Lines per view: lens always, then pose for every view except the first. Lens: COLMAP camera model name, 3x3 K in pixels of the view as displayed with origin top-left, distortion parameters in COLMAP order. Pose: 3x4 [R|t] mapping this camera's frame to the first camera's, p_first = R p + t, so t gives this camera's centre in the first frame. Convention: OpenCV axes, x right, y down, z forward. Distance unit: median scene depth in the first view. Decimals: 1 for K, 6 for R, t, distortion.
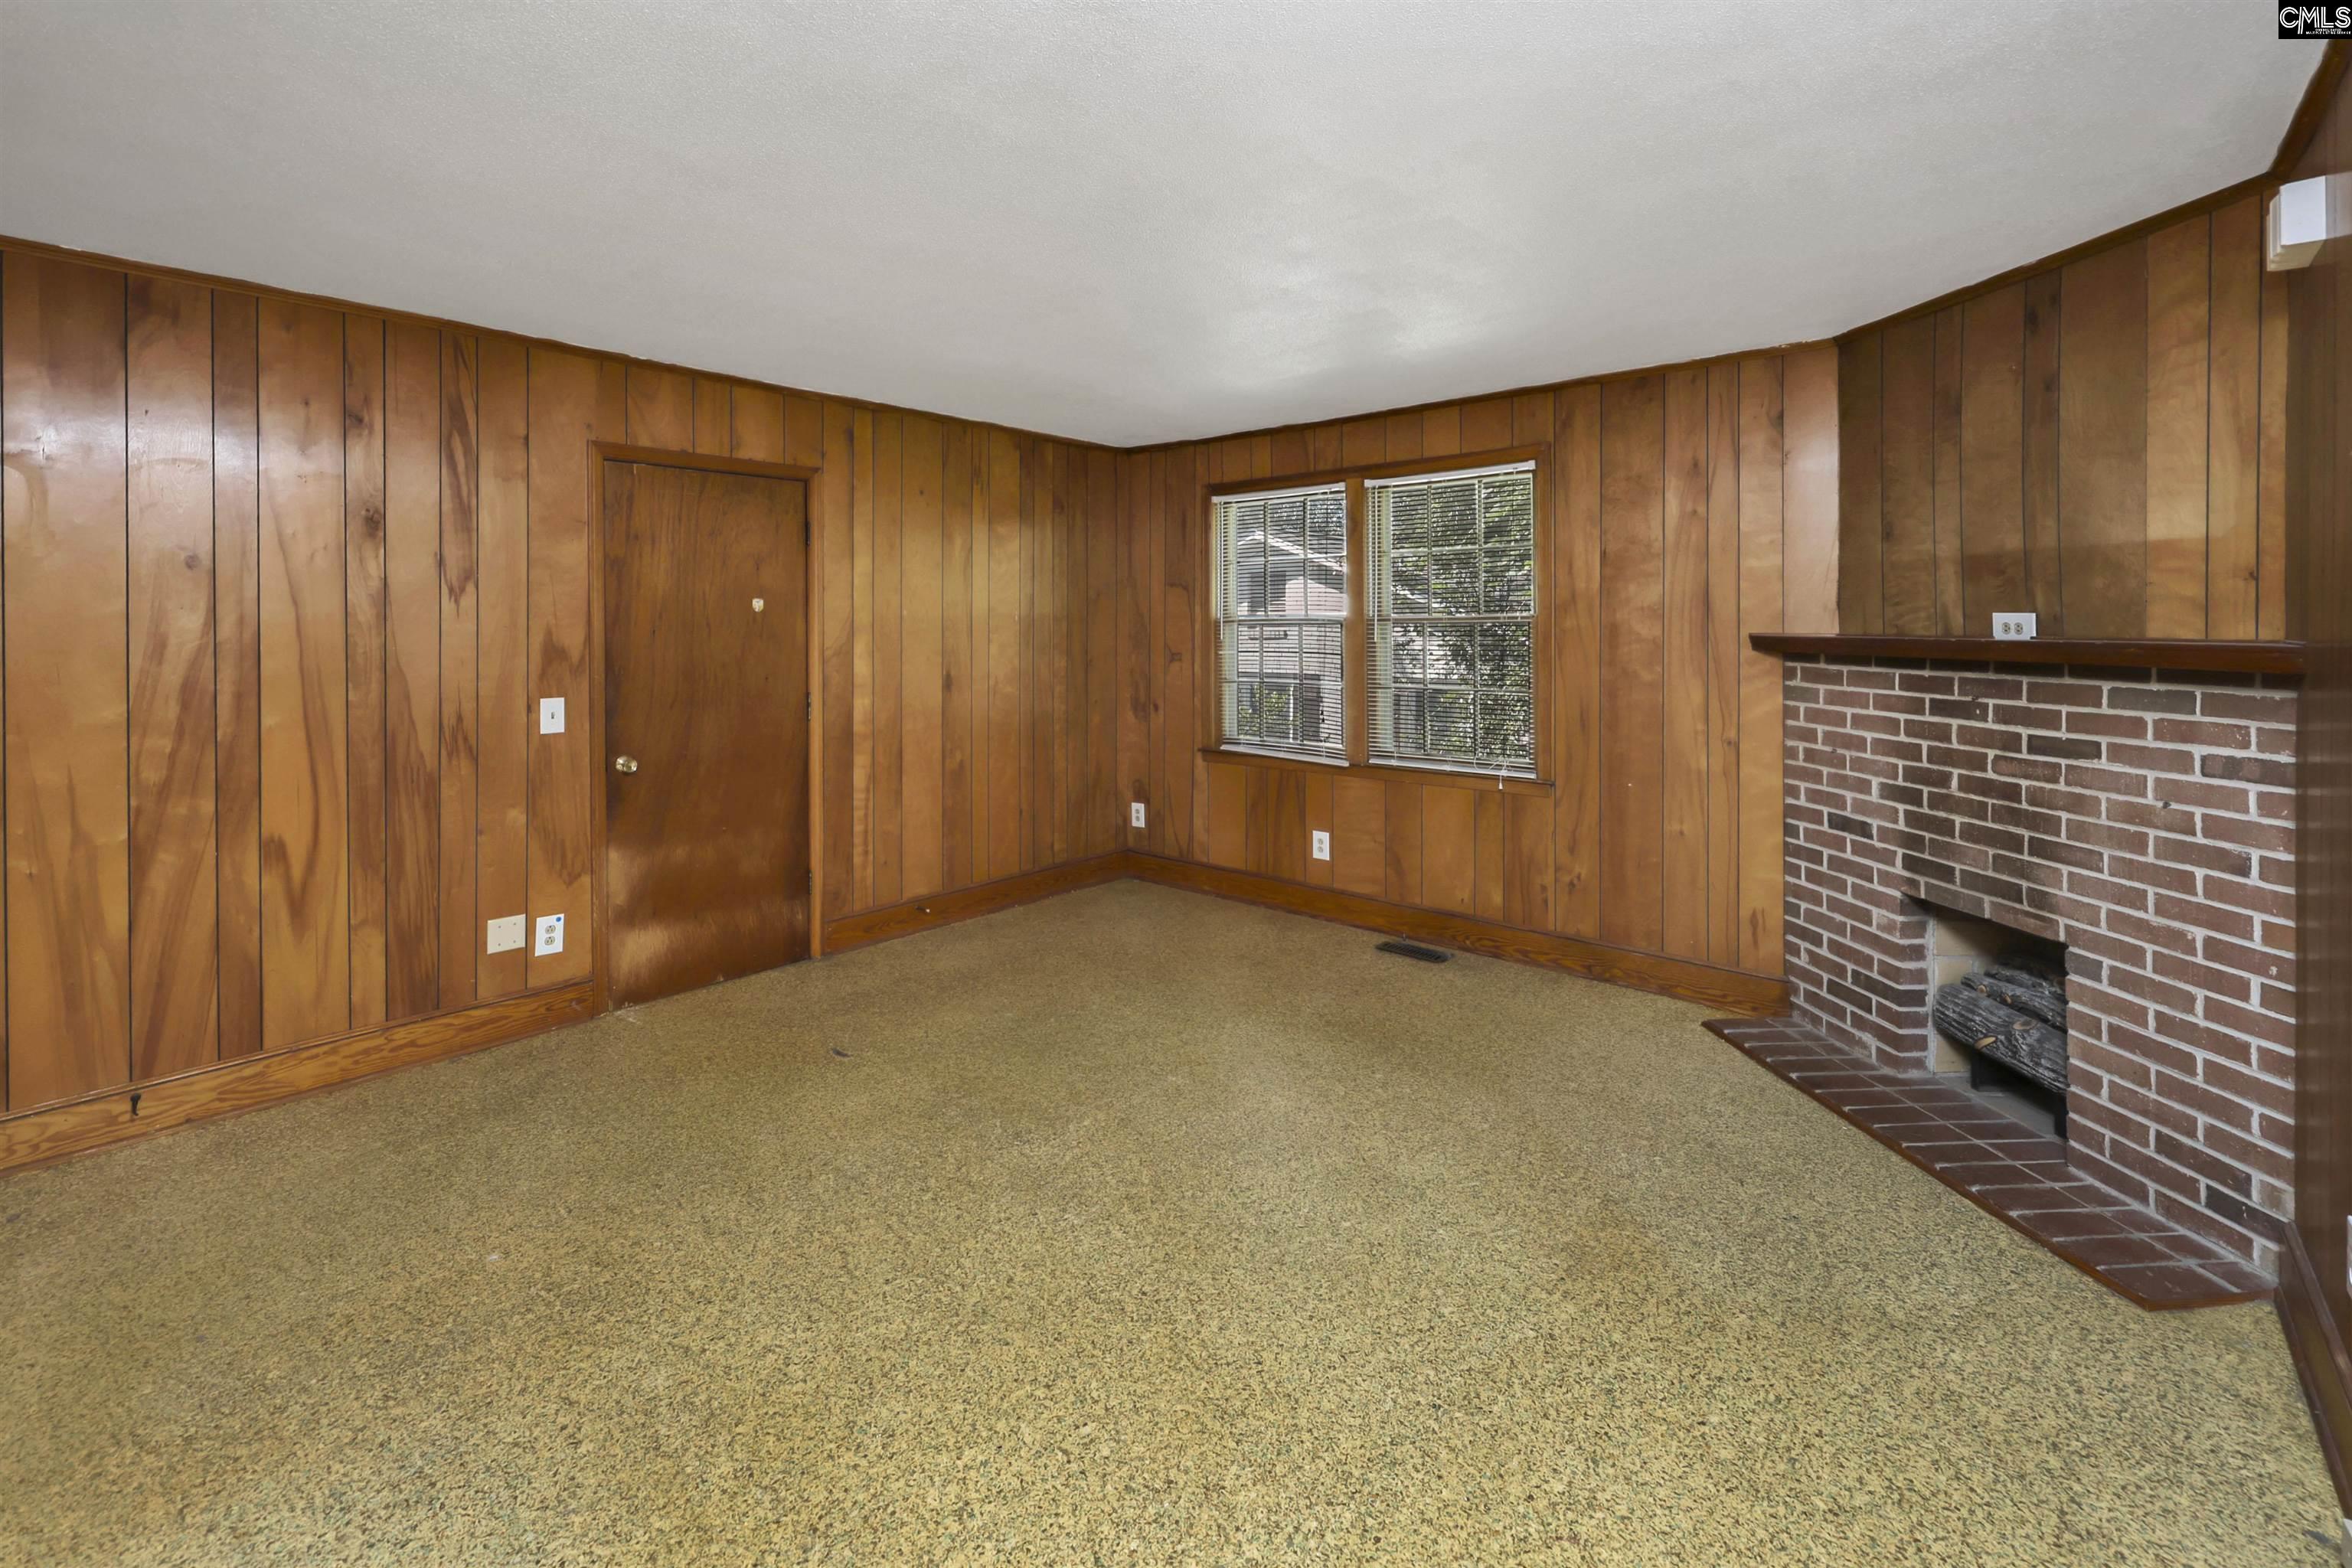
lens RADIAL K [[1003.3, 0, 1184.4], [0, 1003.3, 631.1], [0, 0, 1]] dist [-0.001429, -0.000475]
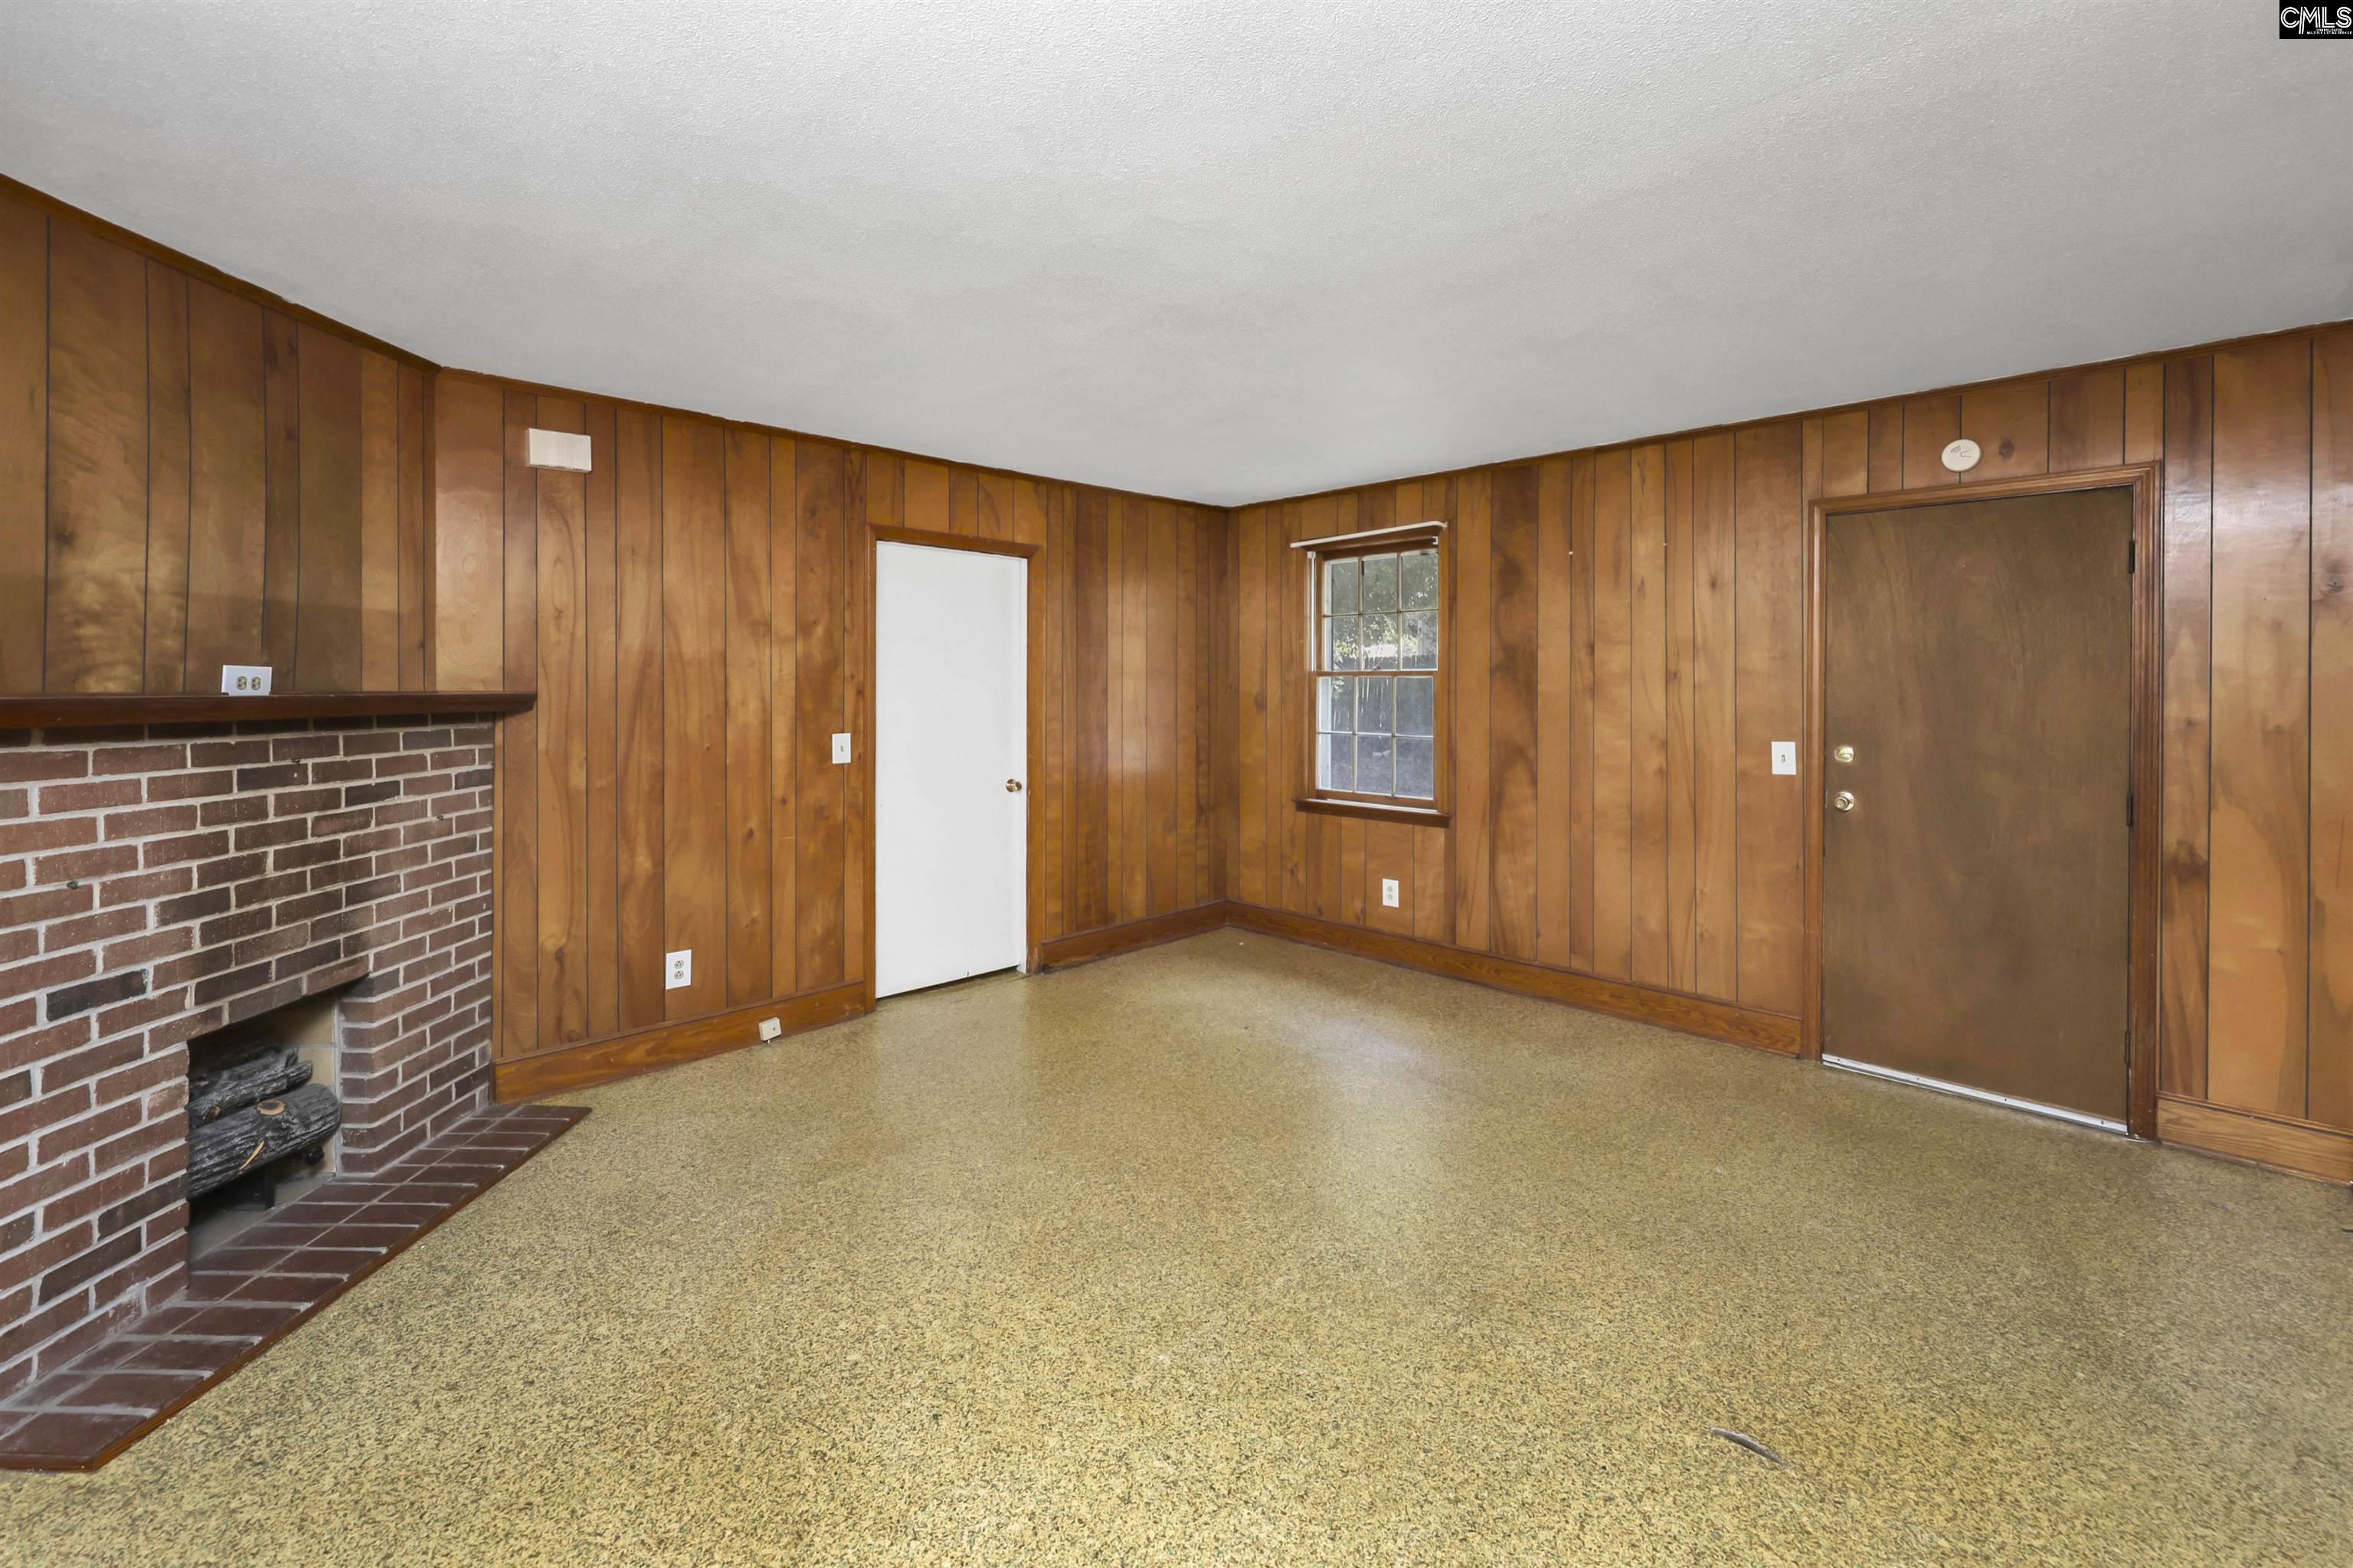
lens RADIAL K [[1011.3, 0, 1227.2], [0, 1011.3, 680.2], [0, 0, 1]] dist [-0.001405, -0.000291]
pose [[-0.998300, -0.000203, 0.058292, -0.103460], [-0.000095, 0.999998, 0.001850, -0.007370], [-0.058293, 0.001841, -0.998298, 1.849934]]
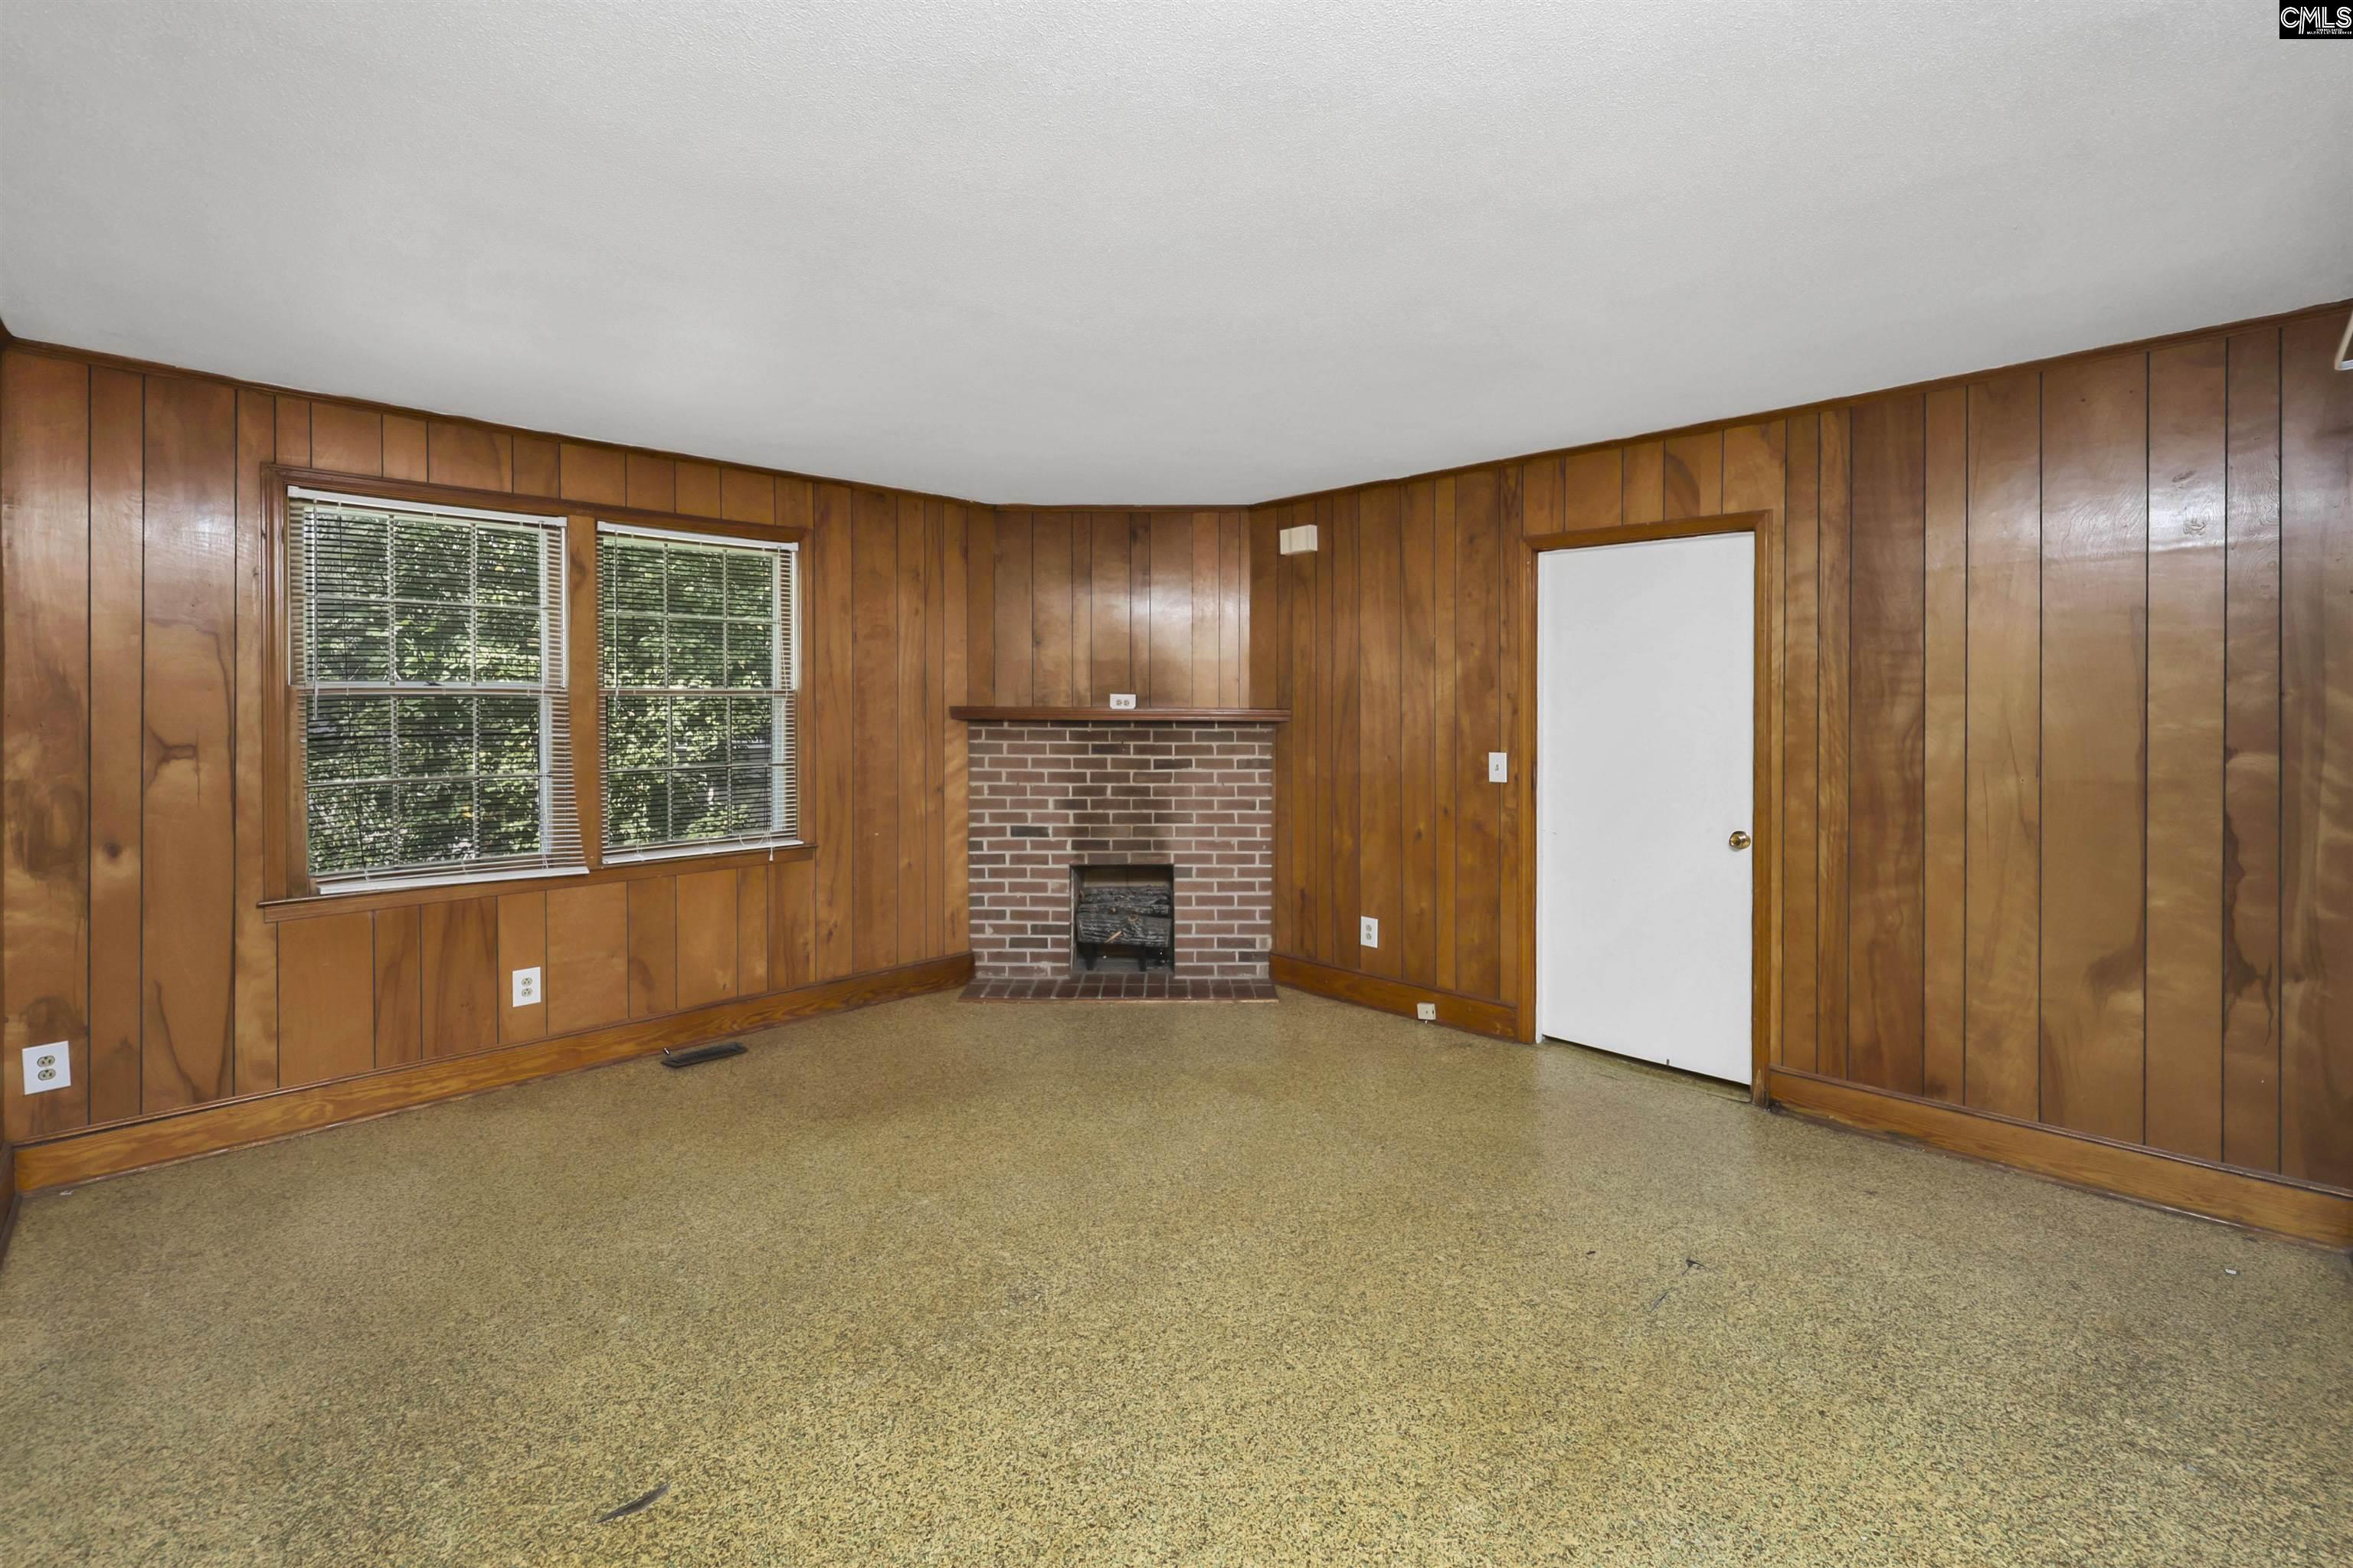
lens RADIAL K [[1006.1, 0, 1112.6], [0, 1006.1, 709.1], [0, 0, 1]] dist [-0.002573, -0.000410]
pose [[0.114593, -0.003490, 0.993406, -0.981159], [0.003020, 0.999990, 0.003164, 0.002785], [-0.993408, 0.002638, 0.114602, 0.807735]]
